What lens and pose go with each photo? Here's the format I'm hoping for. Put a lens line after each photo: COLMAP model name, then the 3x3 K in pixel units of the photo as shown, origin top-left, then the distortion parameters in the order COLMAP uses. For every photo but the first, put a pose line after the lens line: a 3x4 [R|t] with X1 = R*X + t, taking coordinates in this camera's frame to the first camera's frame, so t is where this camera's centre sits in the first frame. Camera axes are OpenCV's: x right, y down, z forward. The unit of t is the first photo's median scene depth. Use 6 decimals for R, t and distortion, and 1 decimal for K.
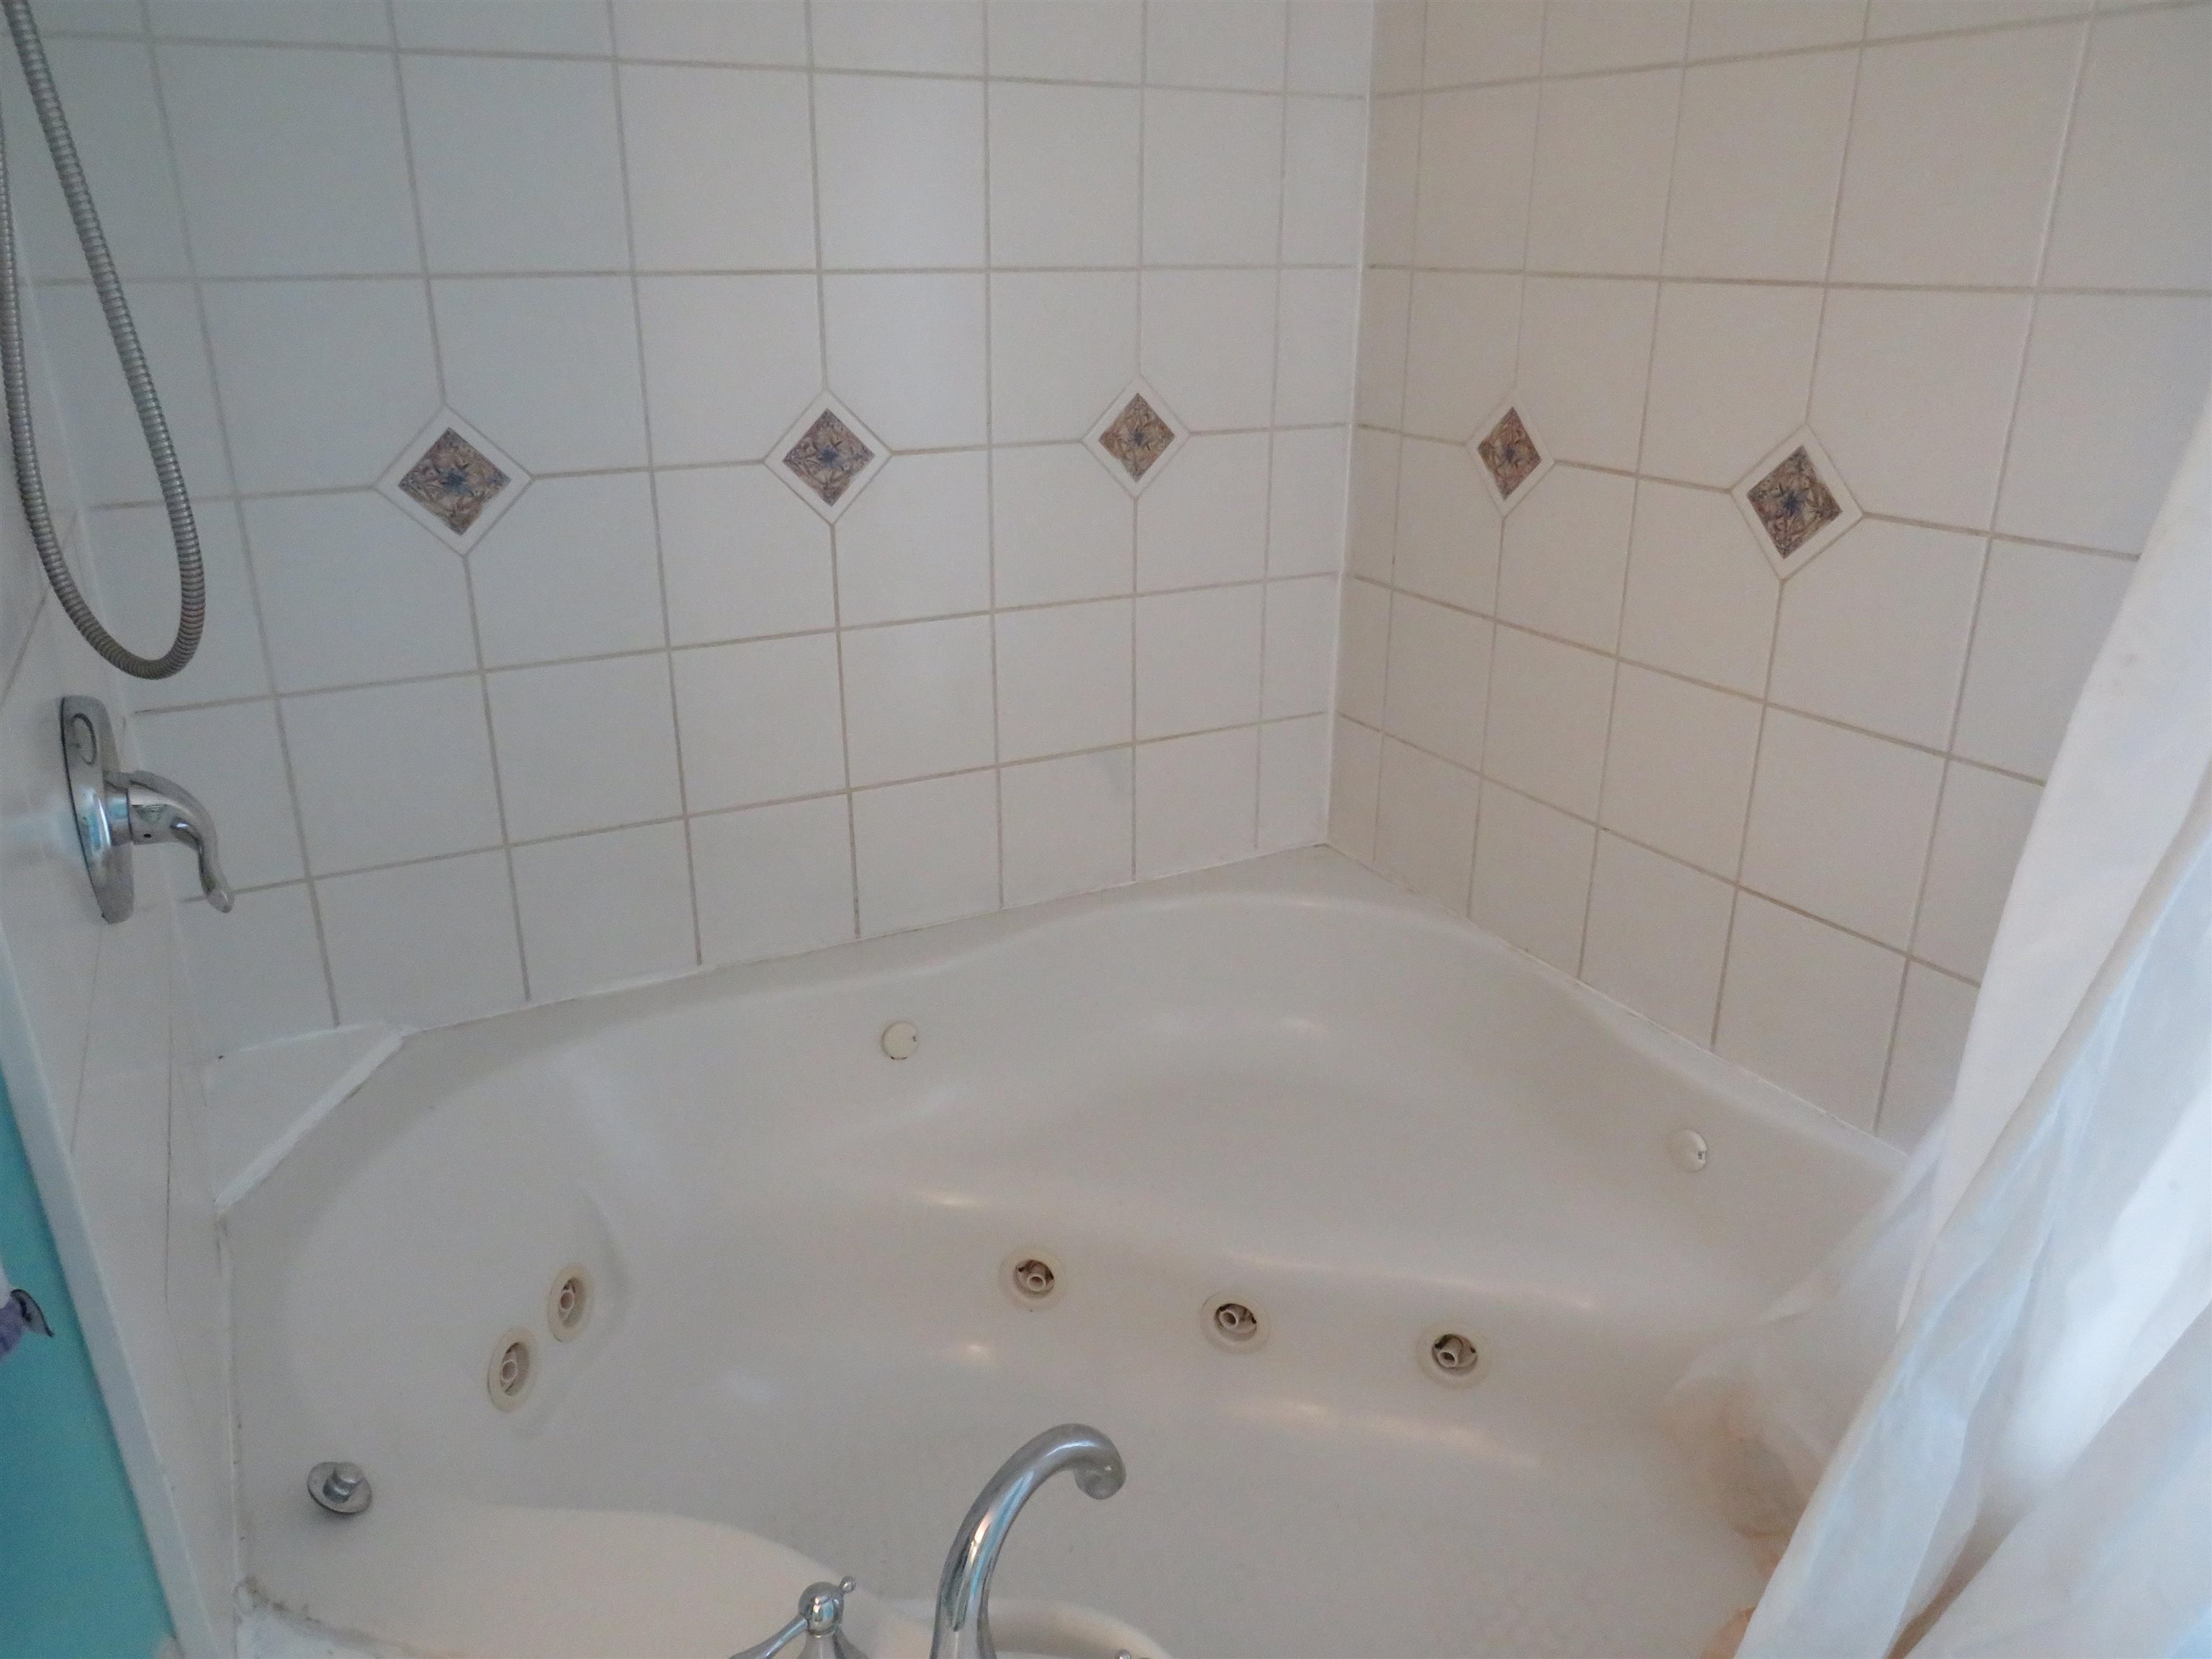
lens RADIAL K [[1569.1, 0, 1102.9], [0, 1569.1, 811.3], [0, 0, 1]] dist [-0.010562, -0.011727]
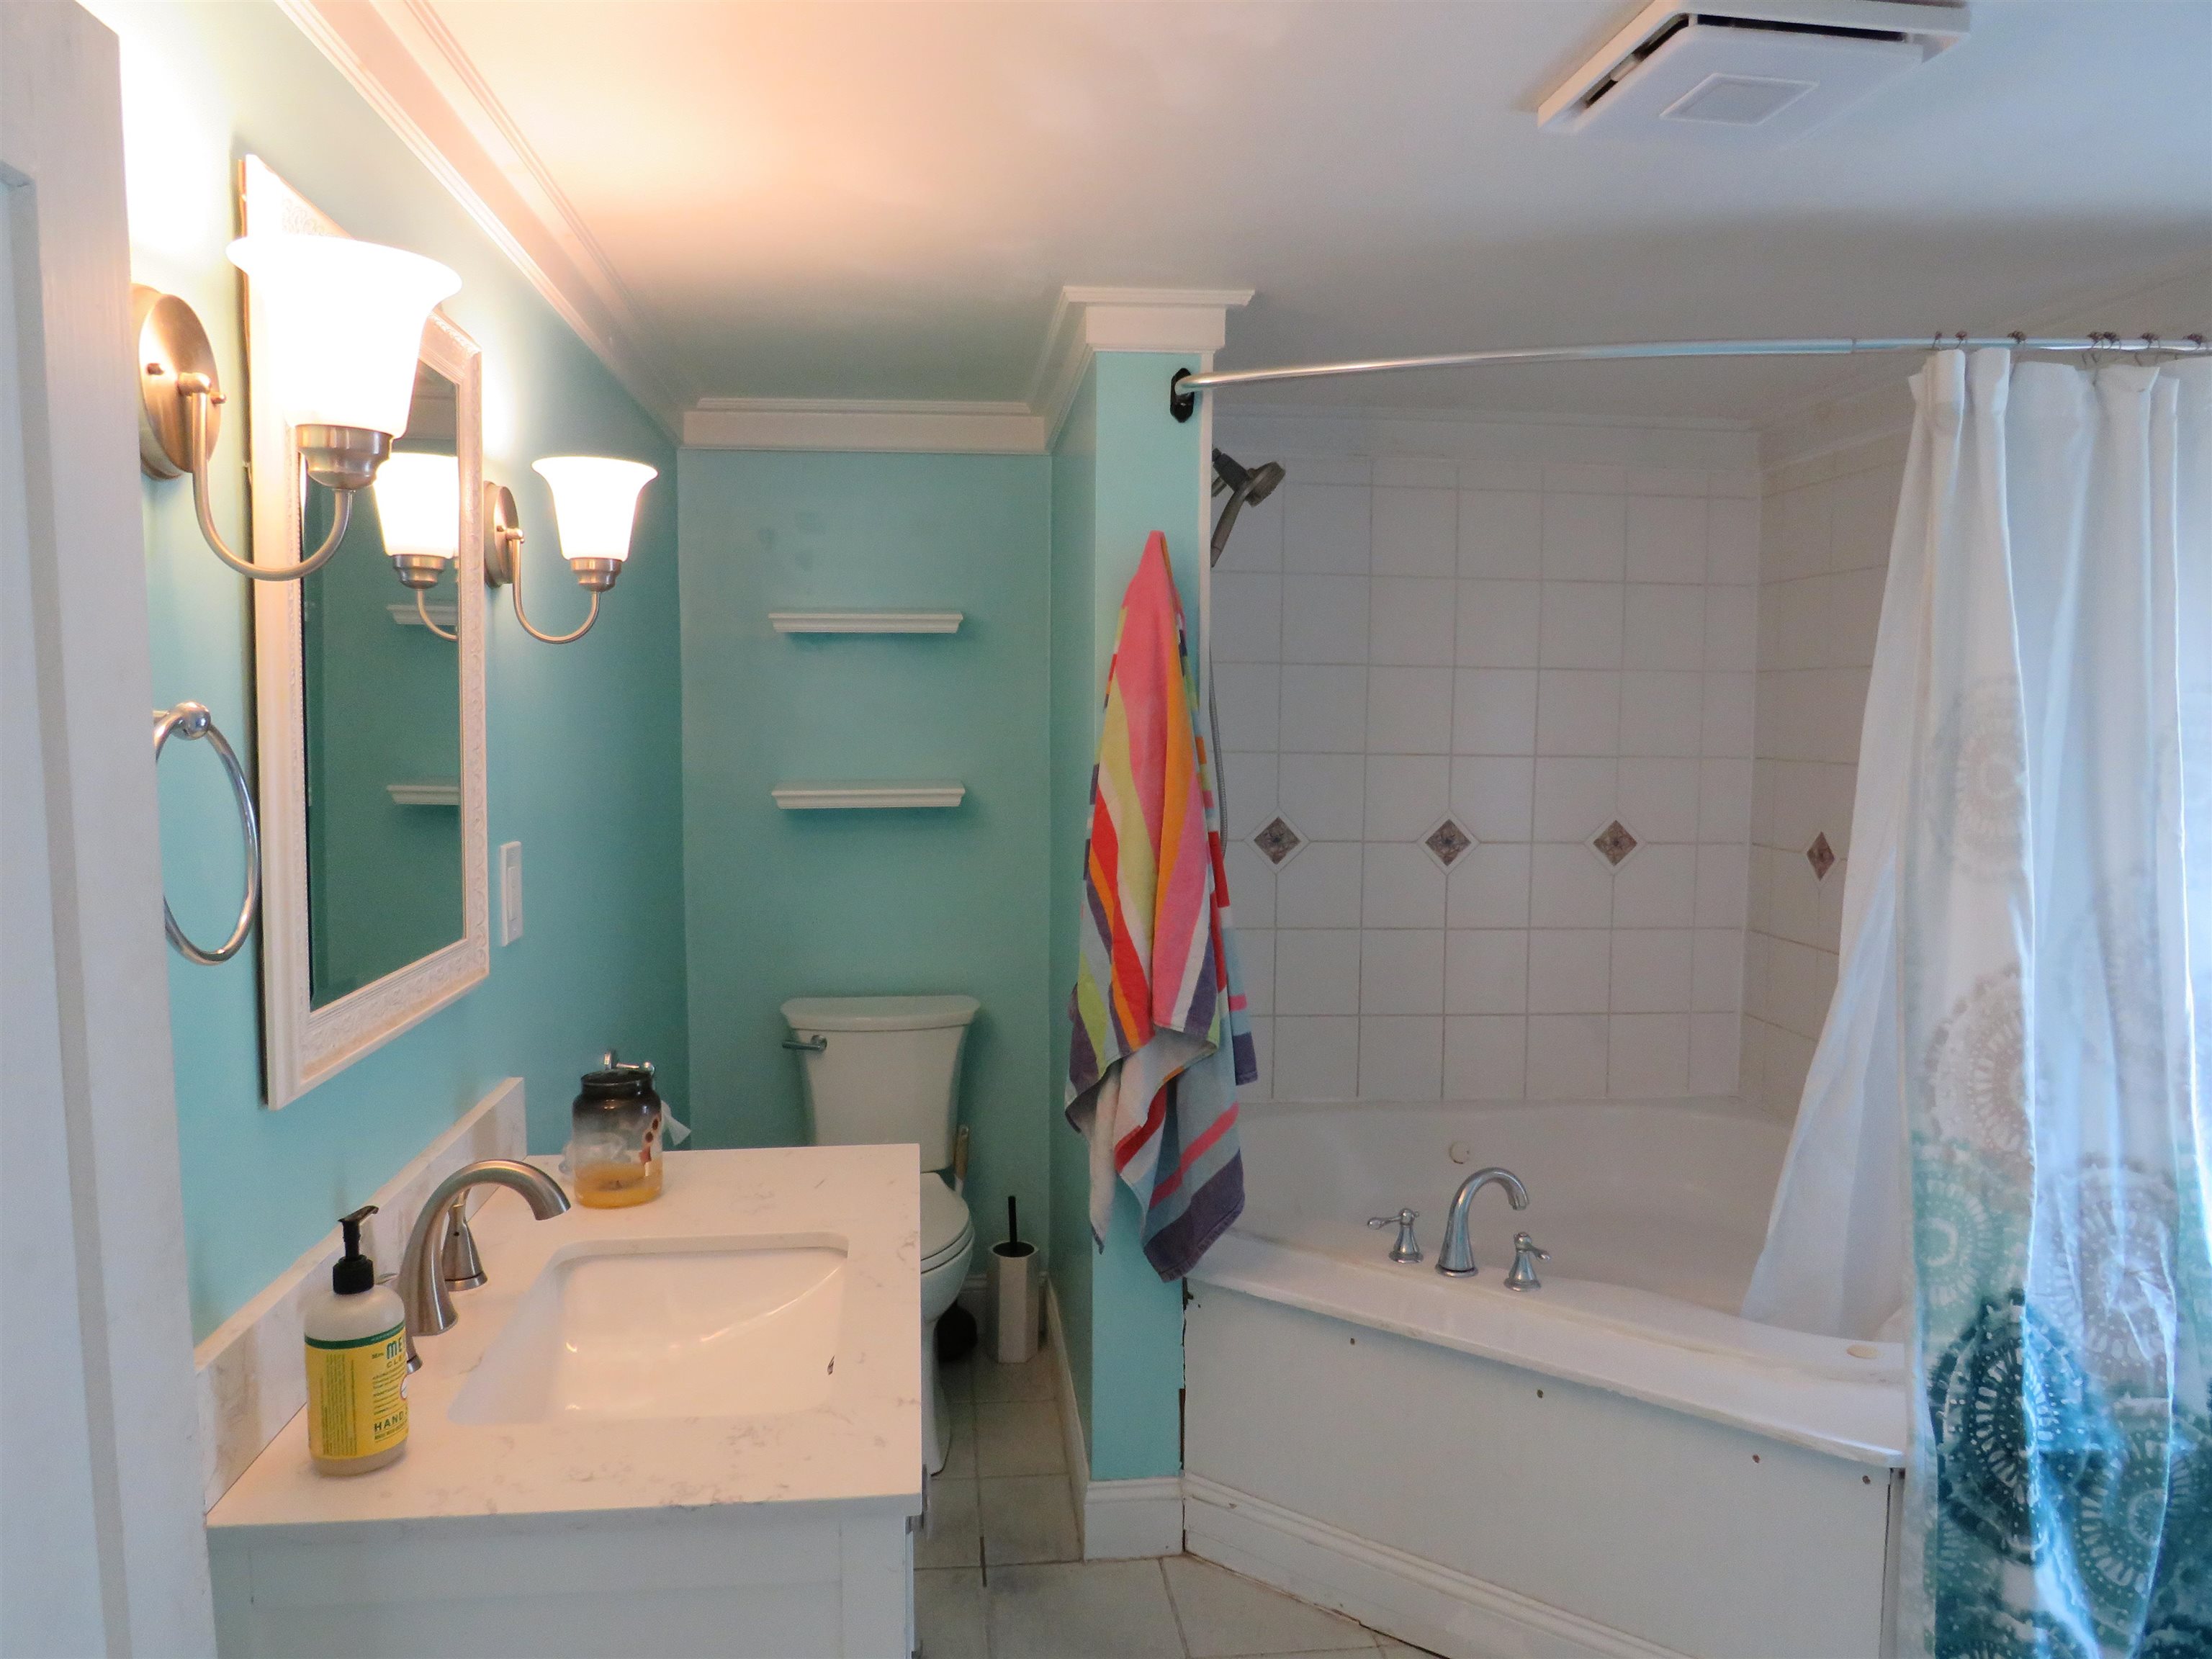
lens RADIAL K [[1569.1, 0, 1116.7], [0, 1569.1, 827.2], [0, 0, 1]] dist [-0.010562, -0.011727]
pose [[0.923401, 0.034615, -0.382273, 0.195018], [-0.143999, 0.954426, -0.261411, 0.332446], [0.355802, 0.296434, 0.886302, -0.913919]]
